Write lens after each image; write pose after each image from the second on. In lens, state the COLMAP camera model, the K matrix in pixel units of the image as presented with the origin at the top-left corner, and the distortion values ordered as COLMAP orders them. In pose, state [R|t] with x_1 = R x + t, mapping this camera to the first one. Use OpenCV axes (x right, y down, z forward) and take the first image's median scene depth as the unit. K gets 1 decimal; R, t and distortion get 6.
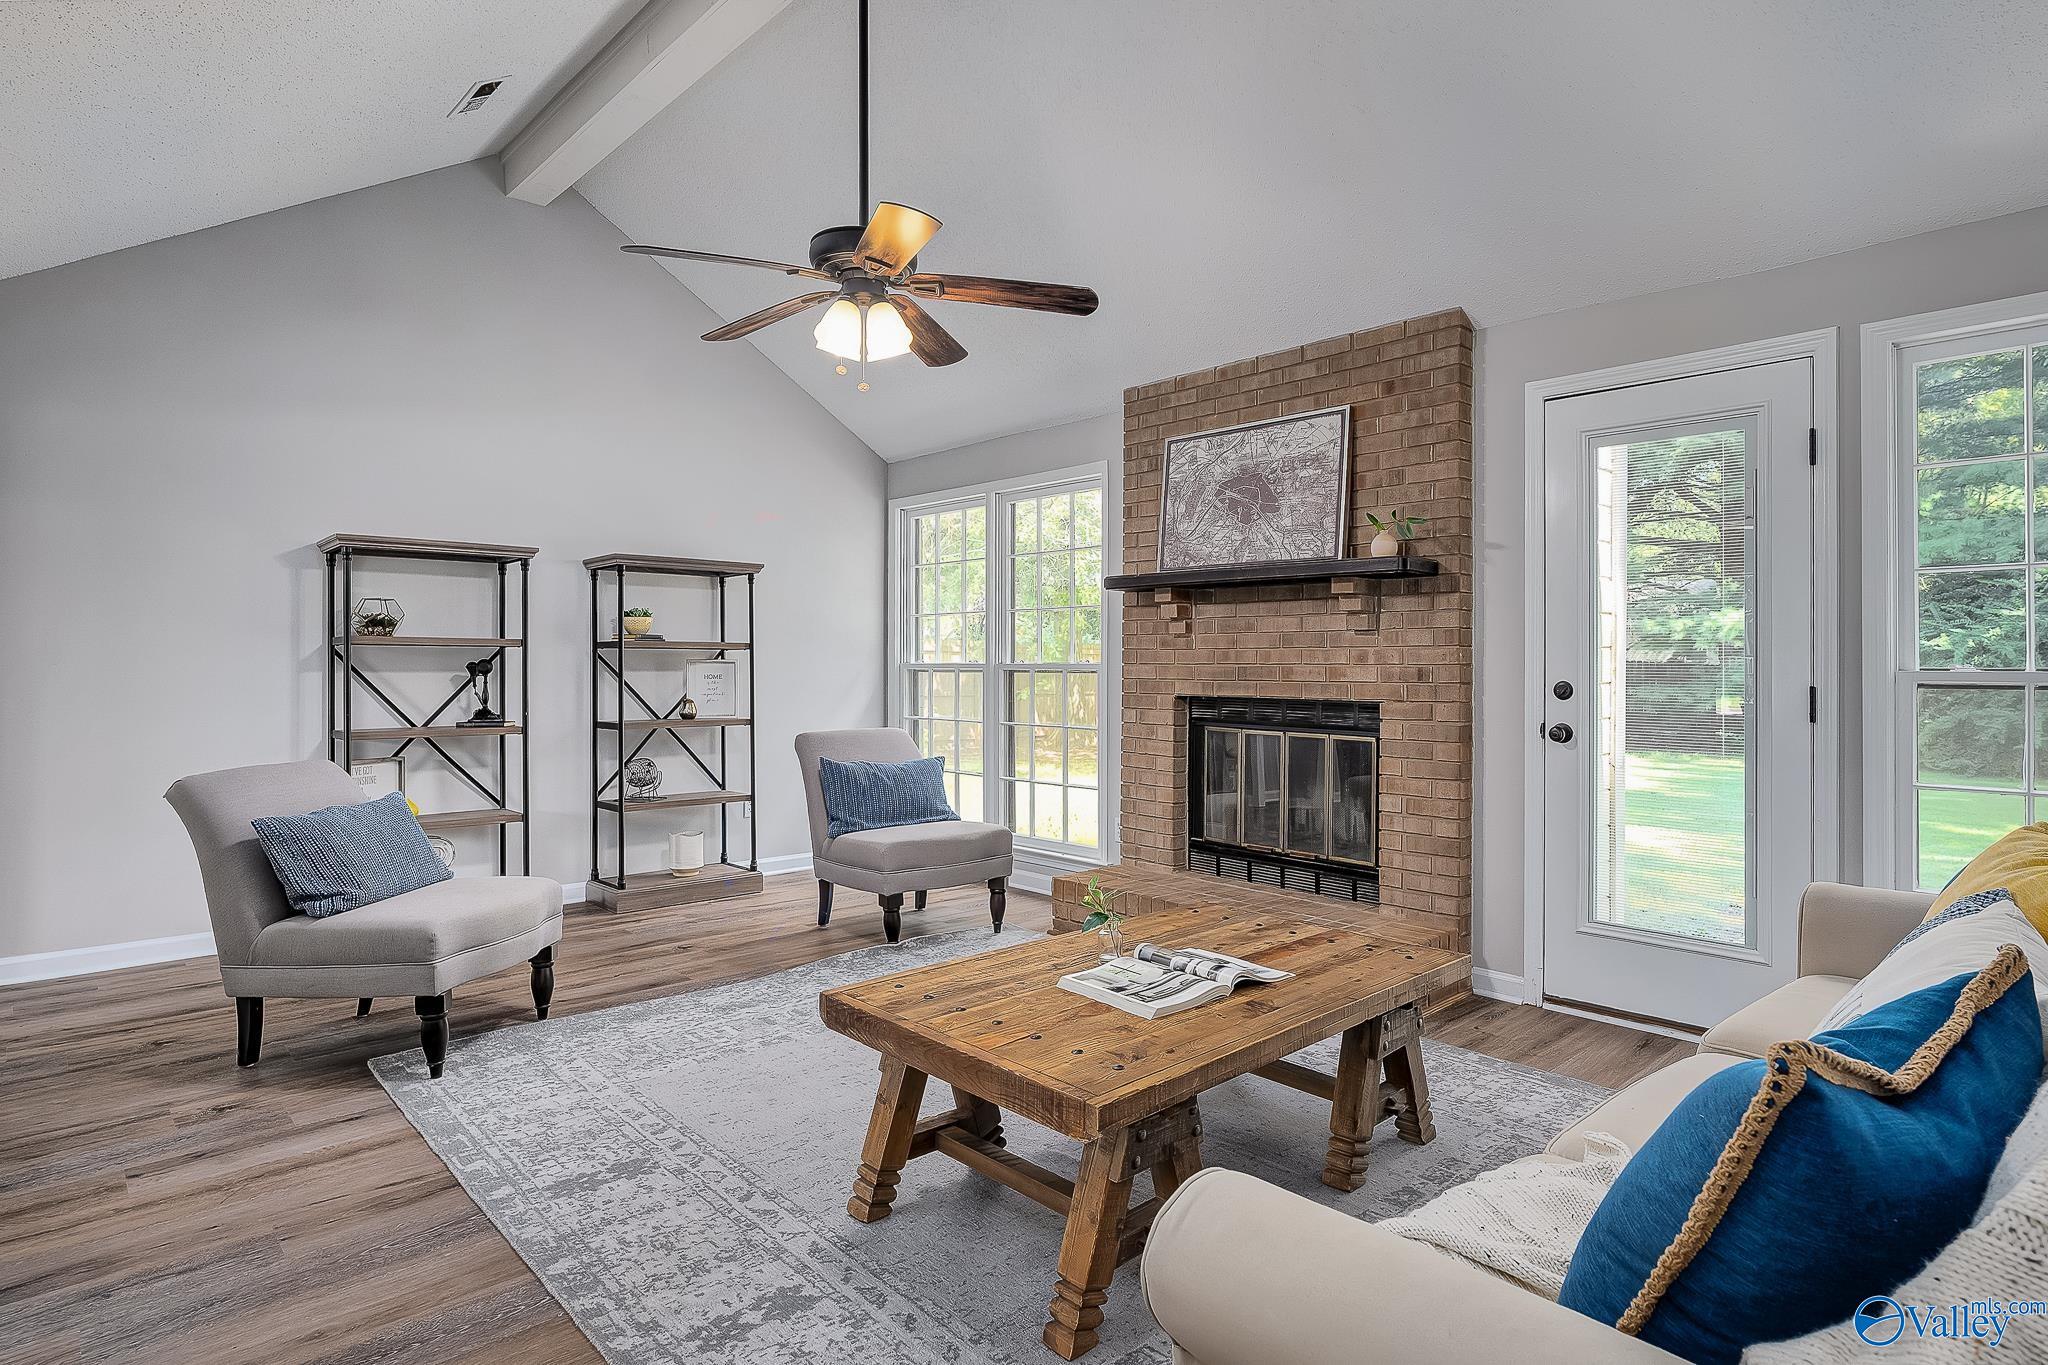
lens RADIAL K [[1074.0, 0, 1024.0], [0, 1074.0, 682.5], [0, 0, 1]] dist [-0.006480, -0.001023]
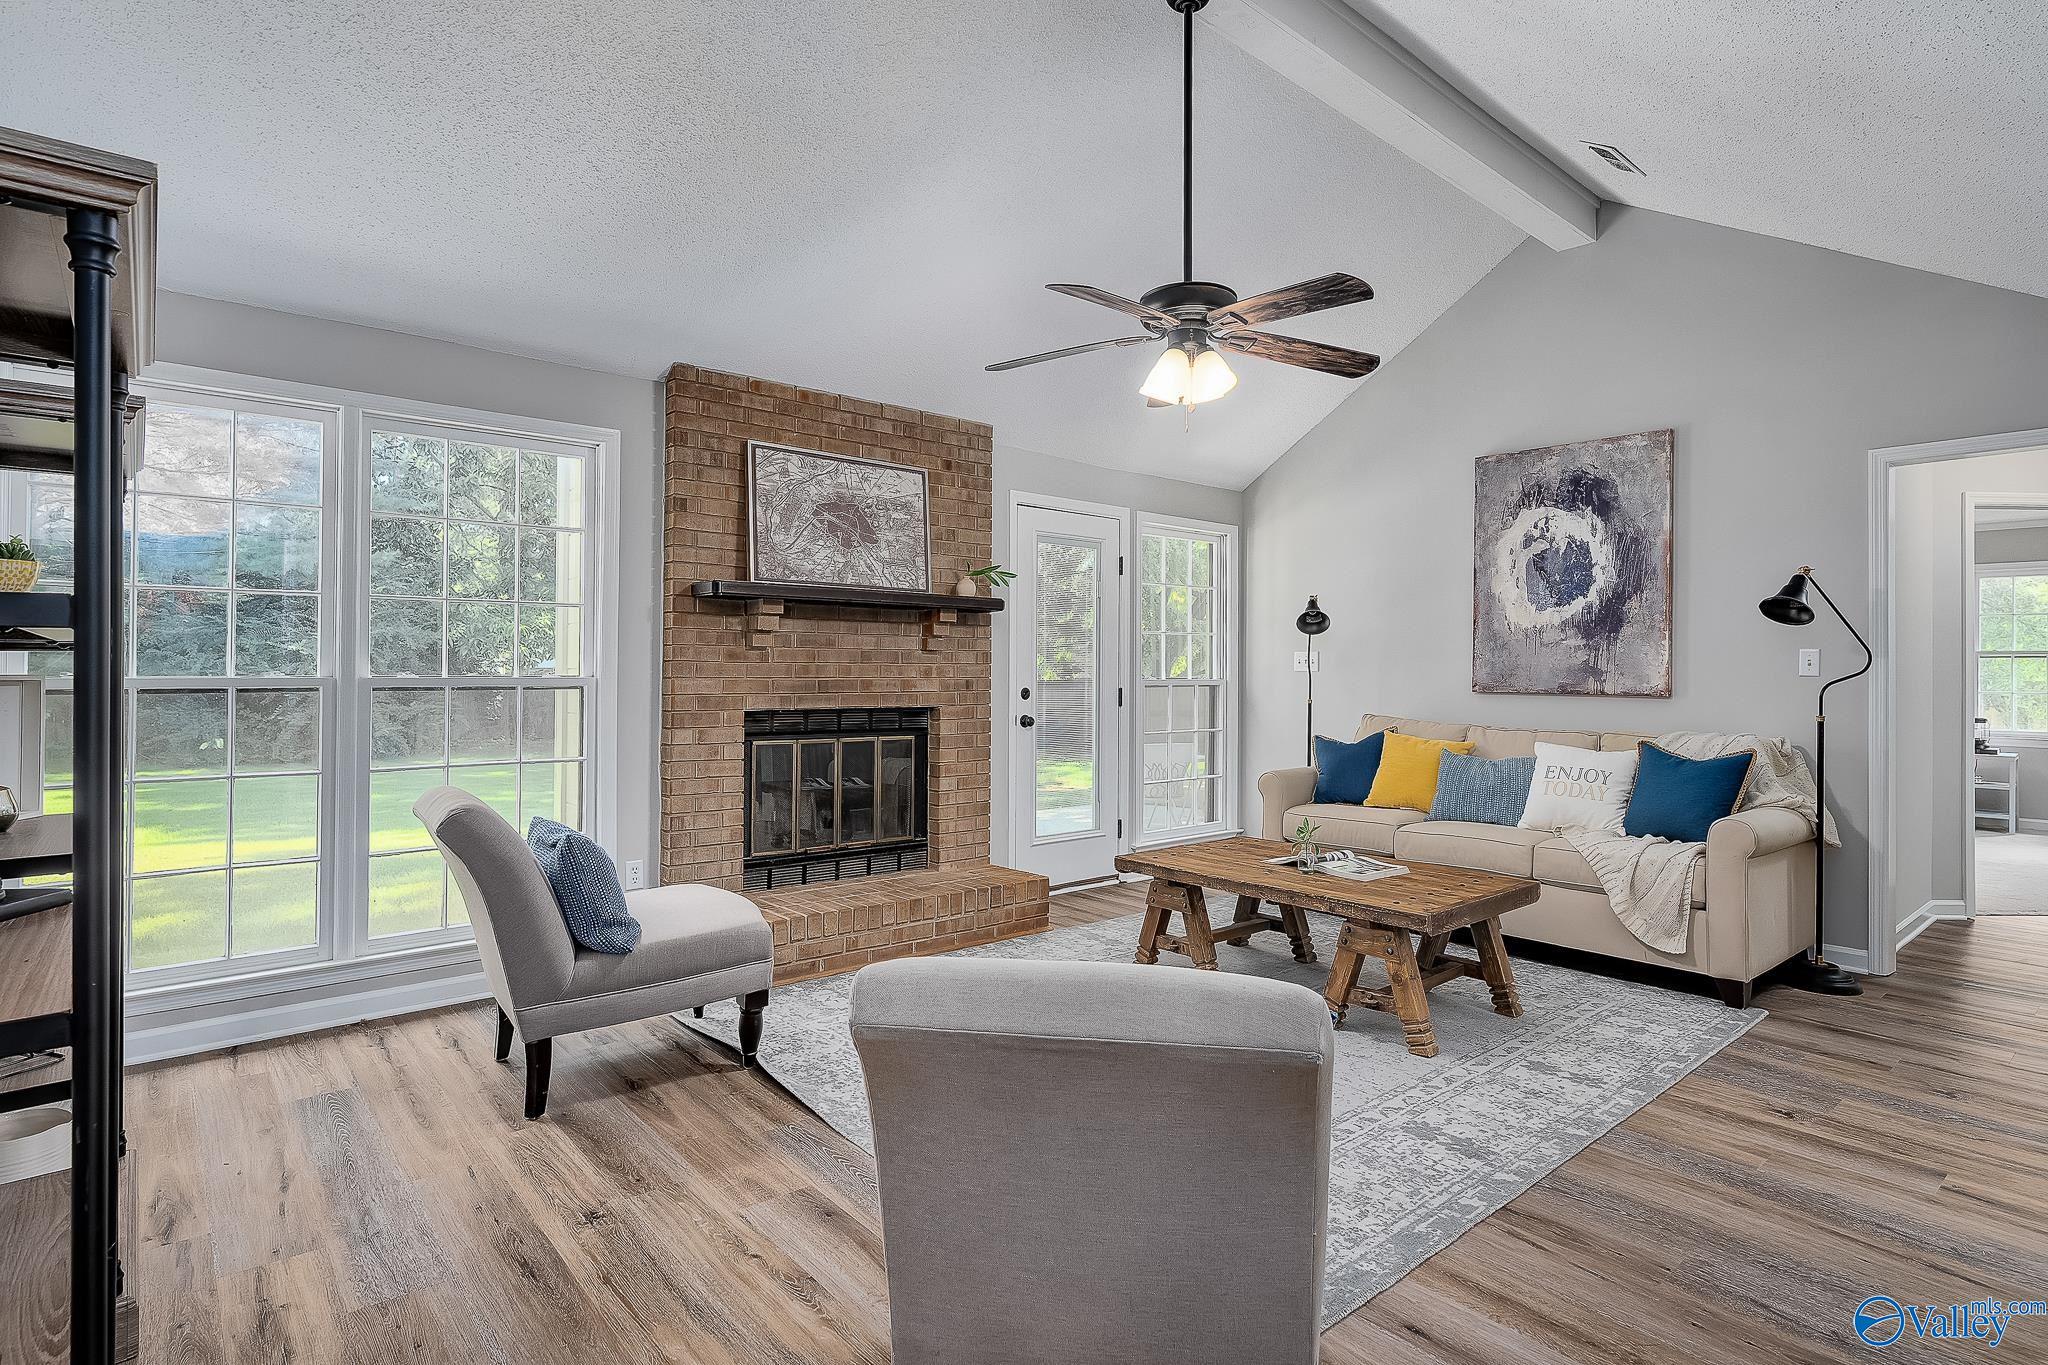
lens RADIAL K [[1040.6, 0, 1024.0], [0, 1040.6, 682.5], [0, 0, 1]] dist [-0.018526, 0.000680]
pose [[0.046832, -0.014562, 0.998797, -0.856156], [0.011266, 0.999838, 0.014049, -0.025685], [-0.998839, 0.010595, 0.046989, 0.791949]]
